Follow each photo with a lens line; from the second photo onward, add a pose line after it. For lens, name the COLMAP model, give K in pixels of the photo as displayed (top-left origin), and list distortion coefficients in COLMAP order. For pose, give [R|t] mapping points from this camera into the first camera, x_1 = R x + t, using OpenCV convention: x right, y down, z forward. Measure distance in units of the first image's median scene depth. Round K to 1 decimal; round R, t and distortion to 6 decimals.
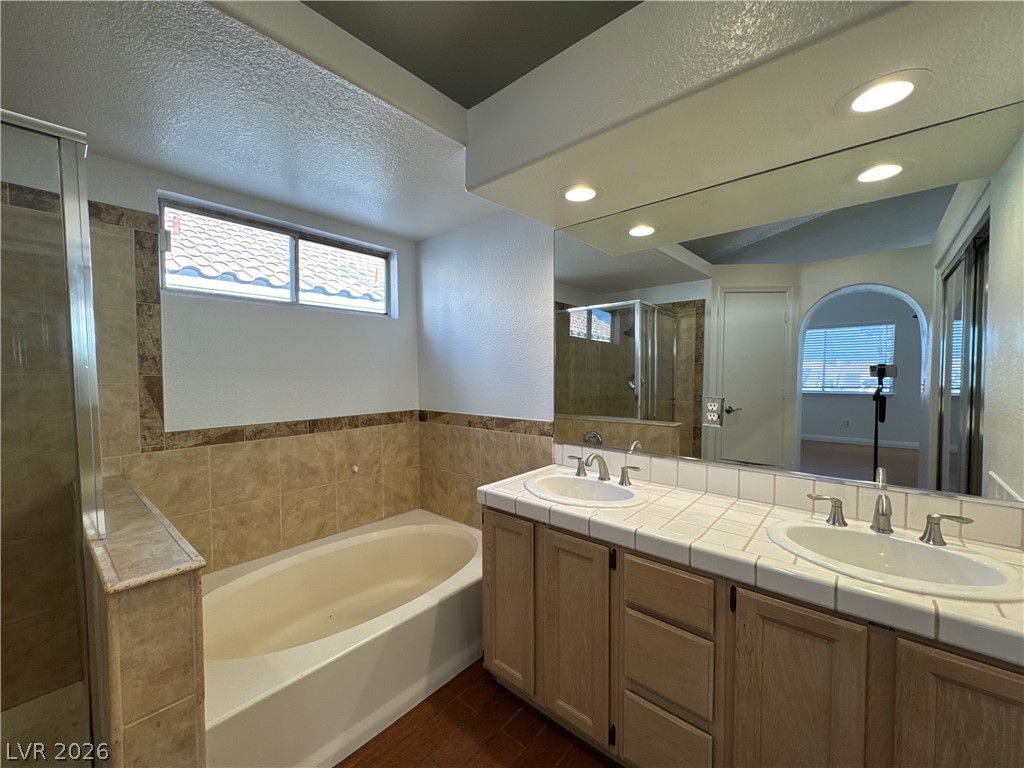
lens RADIAL K [[397.4, 0, 524.4], [0, 397.4, 382.6], [0, 0, 1]] dist [-0.002396, 0.000103]
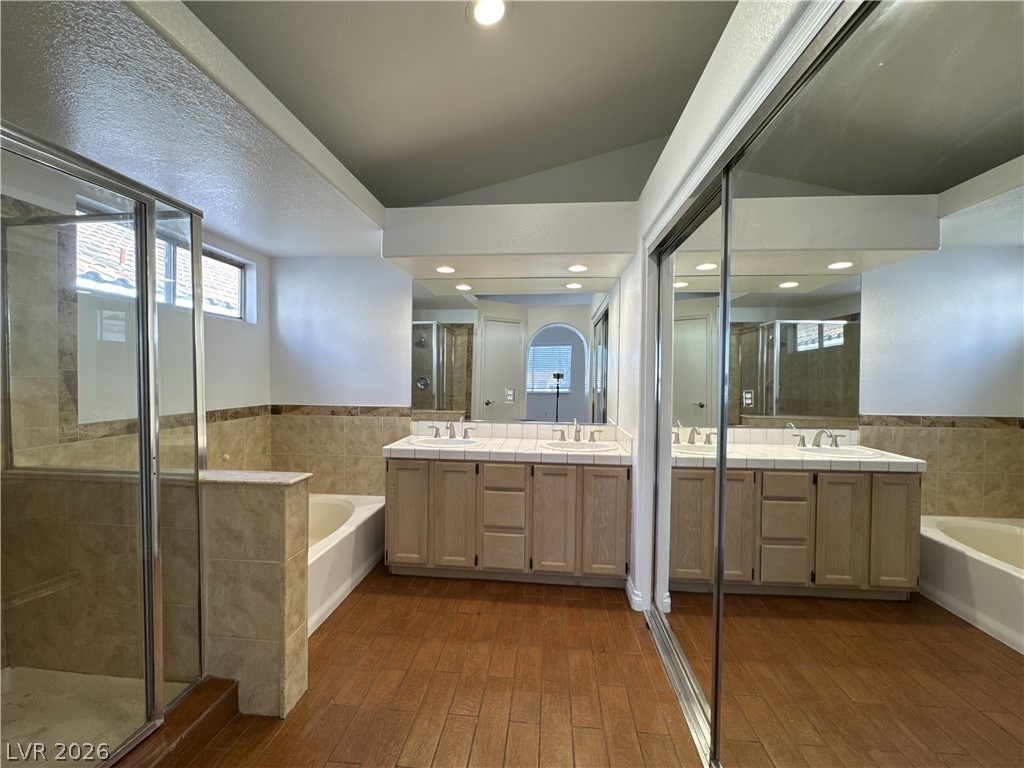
lens RADIAL K [[408.9, 0, 512.0], [0, 408.9, 384.0], [0, 0, 1]] dist [-0.002131, 0.000058]
pose [[0.815127, 0.002006, 0.579279, -0.482170], [0.002200, 0.999976, -0.006559, 0.023315], [-0.579279, 0.006621, 0.815103, -0.447525]]
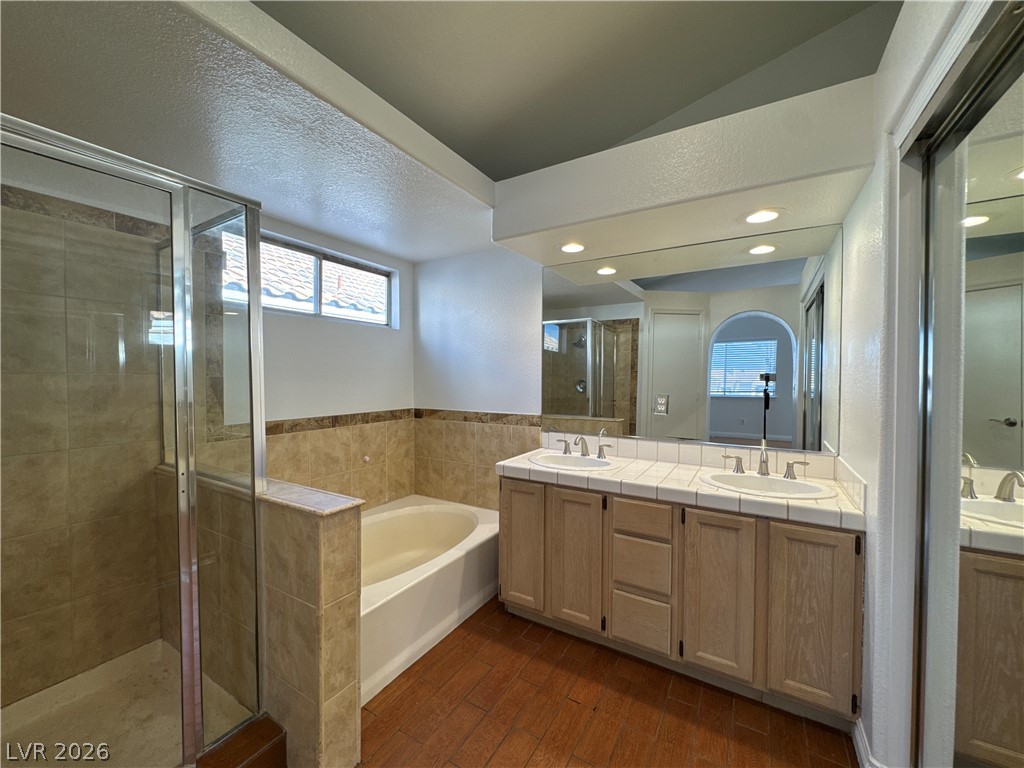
lens RADIAL K [[397.3, 0, 521.6], [0, 397.3, 383.3], [0, 0, 1]] dist [-0.001421, -0.000066]
pose [[0.984350, 0.005296, 0.176146, -0.205833], [-0.003140, 0.999917, -0.012519, 0.011739], [-0.176198, 0.011770, 0.984284, -0.243968]]
